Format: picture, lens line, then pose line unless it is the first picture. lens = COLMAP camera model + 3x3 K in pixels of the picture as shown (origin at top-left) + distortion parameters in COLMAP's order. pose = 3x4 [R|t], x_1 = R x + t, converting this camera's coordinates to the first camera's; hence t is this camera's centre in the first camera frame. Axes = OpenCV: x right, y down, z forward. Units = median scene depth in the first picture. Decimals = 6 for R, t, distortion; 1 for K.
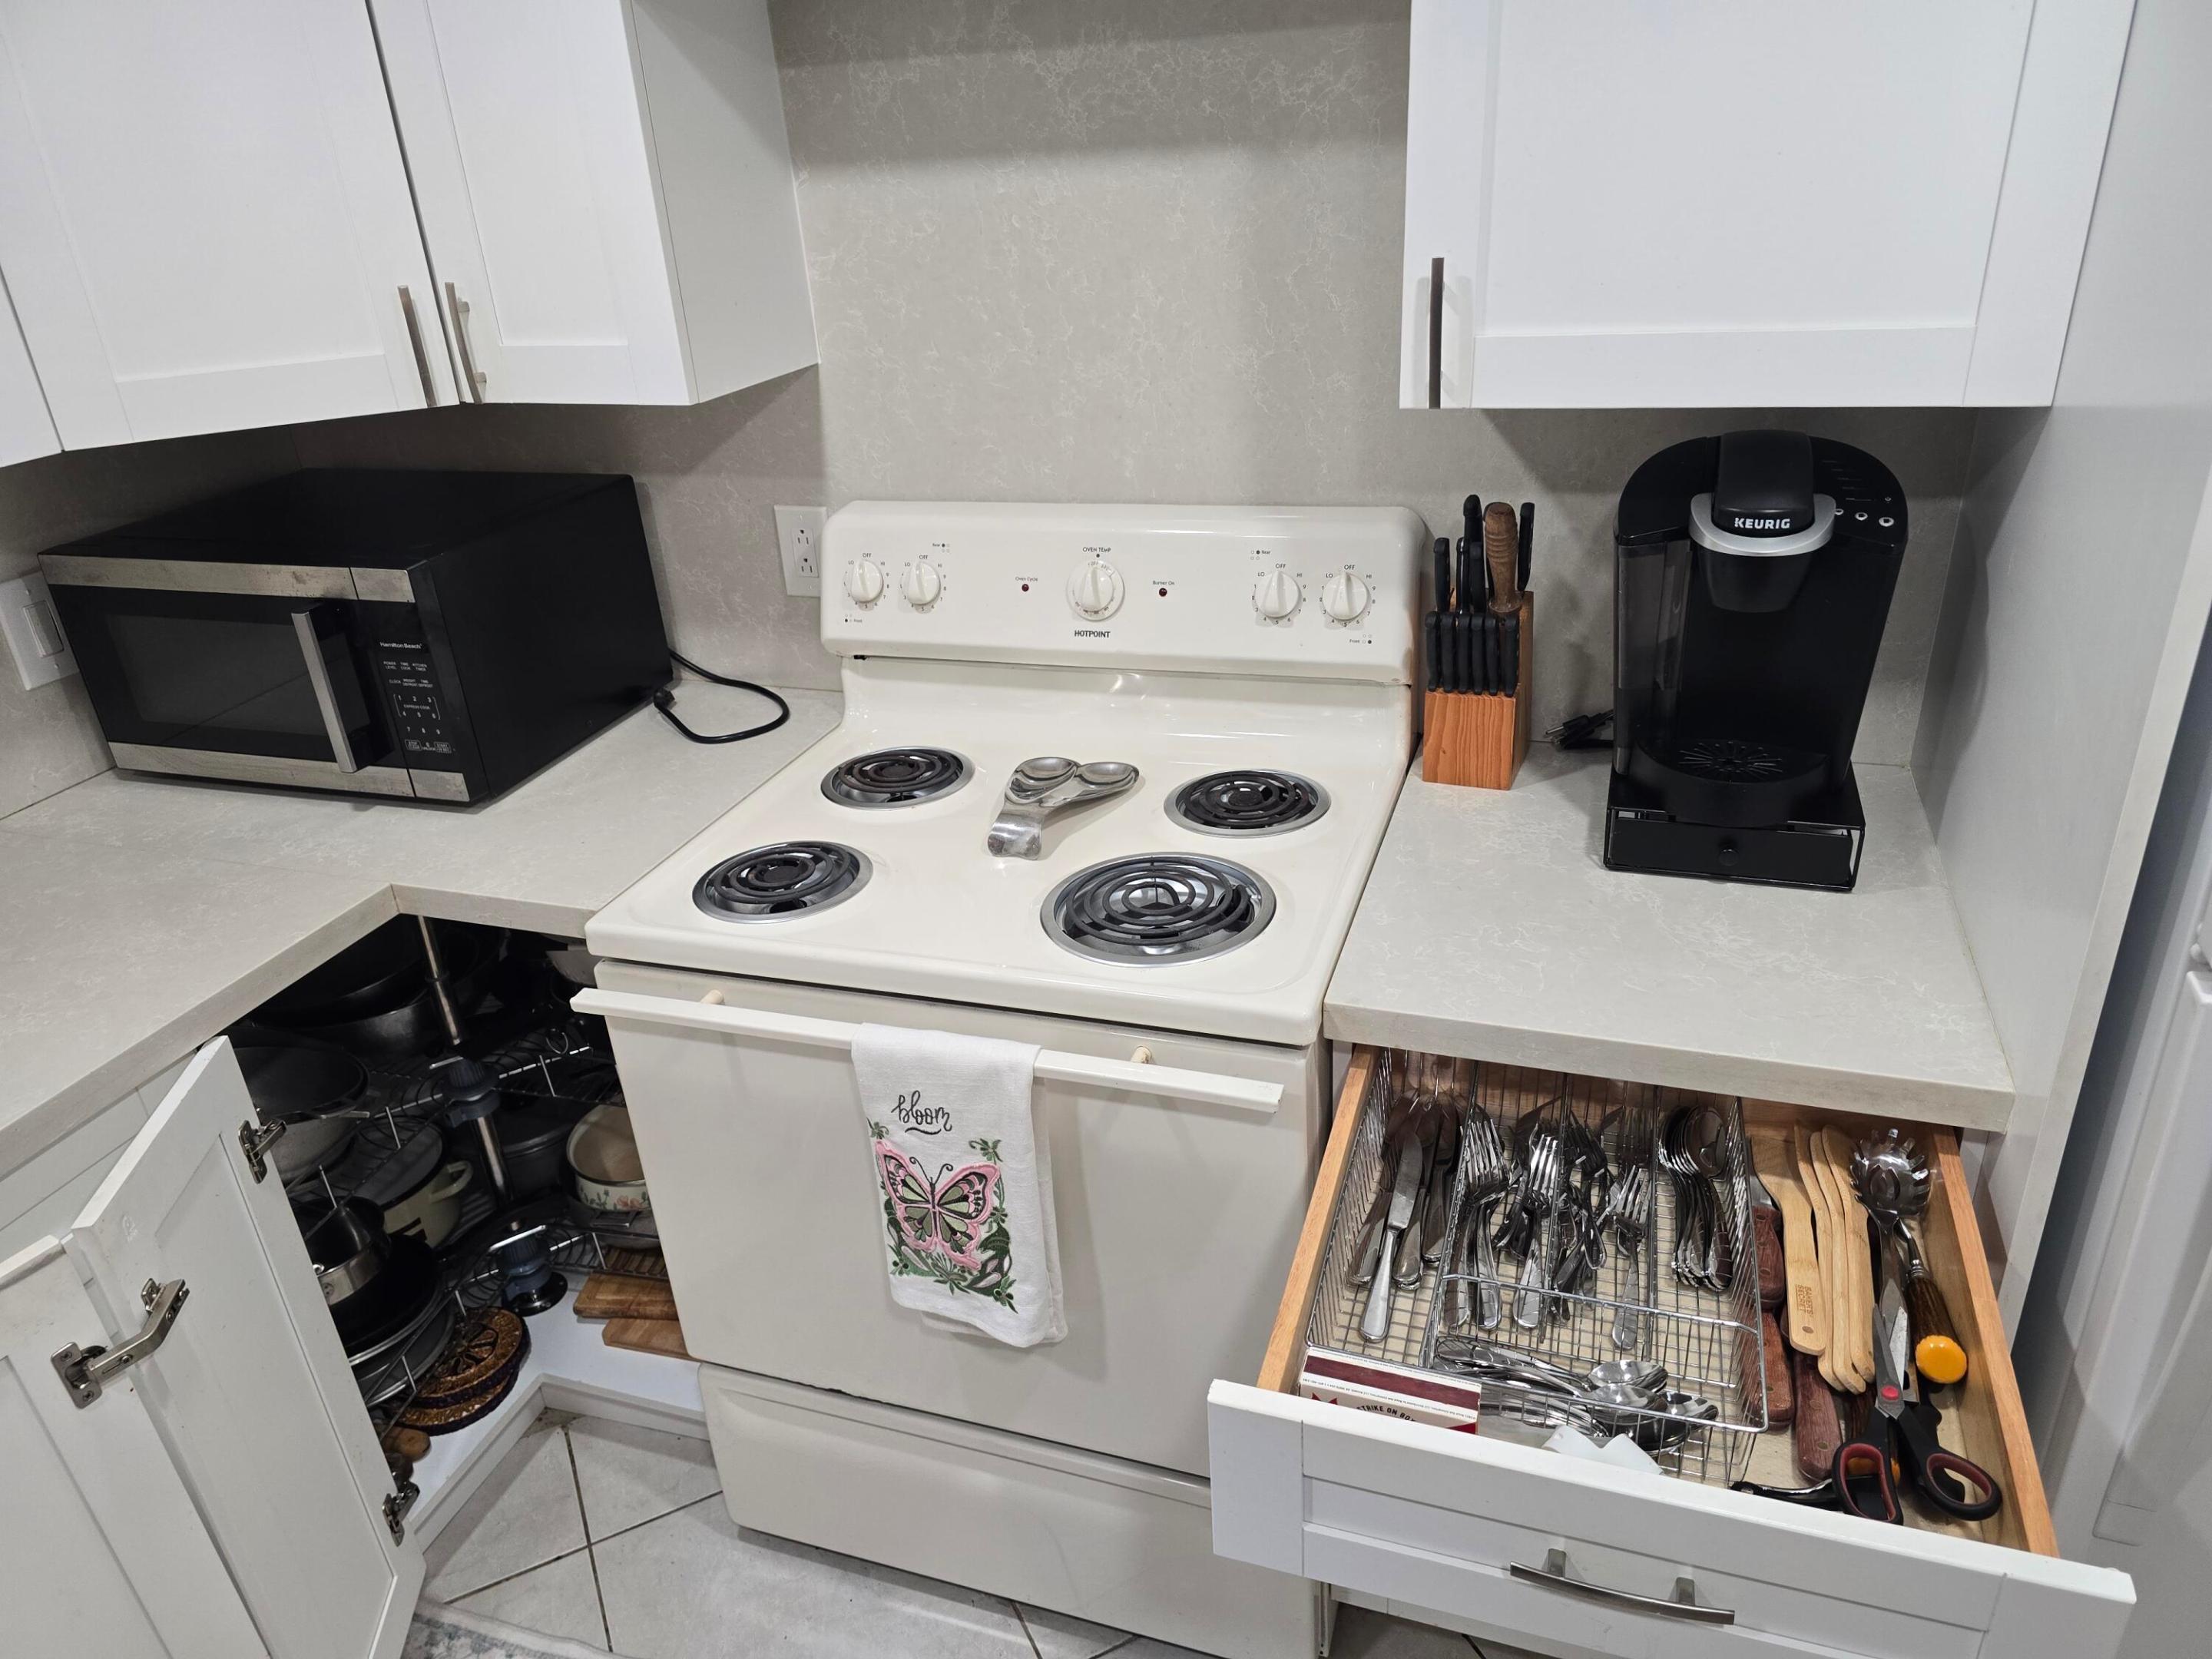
lens RADIAL K [[1487.4, 0, 1128.9], [0, 1487.4, 823.1], [0, 0, 1]] dist [0.061893, -0.065497]
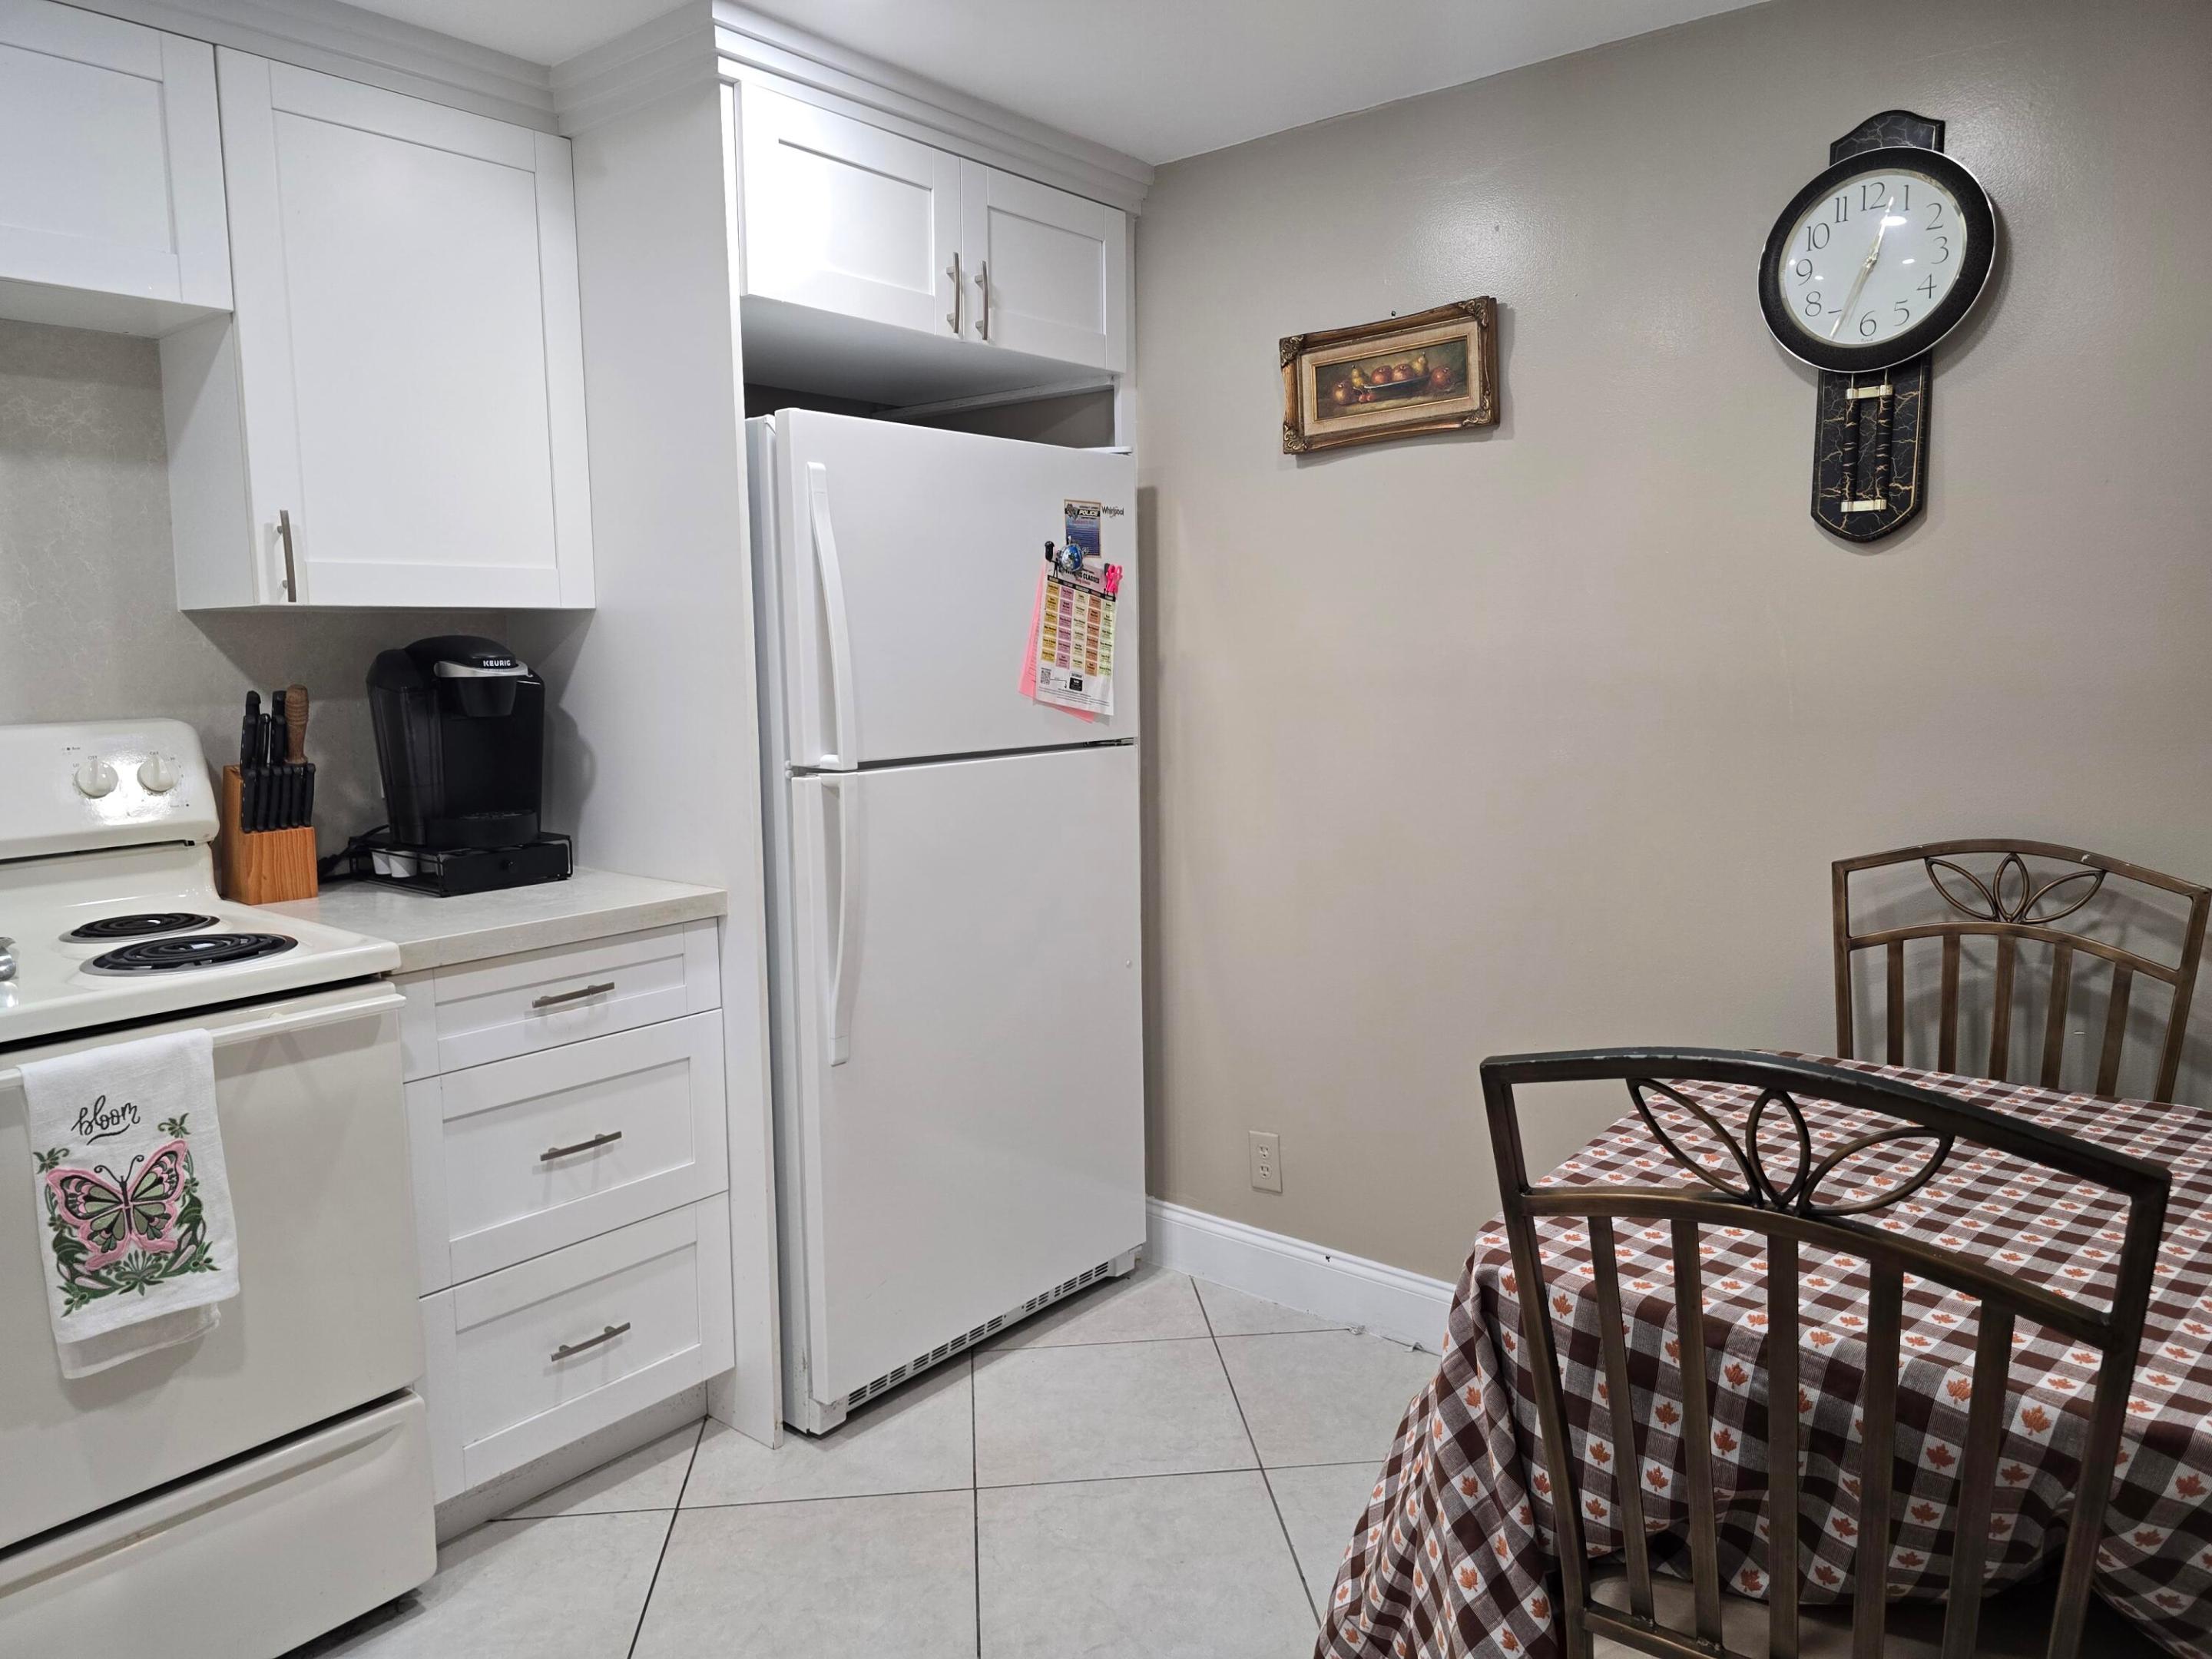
lens RADIAL K [[1494.0, 0, 1107.3], [0, 1494.0, 808.6], [0, 0, 1]] dist [0.065289, -0.068153]
pose [[0.348854, -0.046631, 0.936016, -0.820207], [0.396849, 0.912147, -0.102464, 0.345860], [-0.849007, 0.407202, 0.336712, -0.134050]]
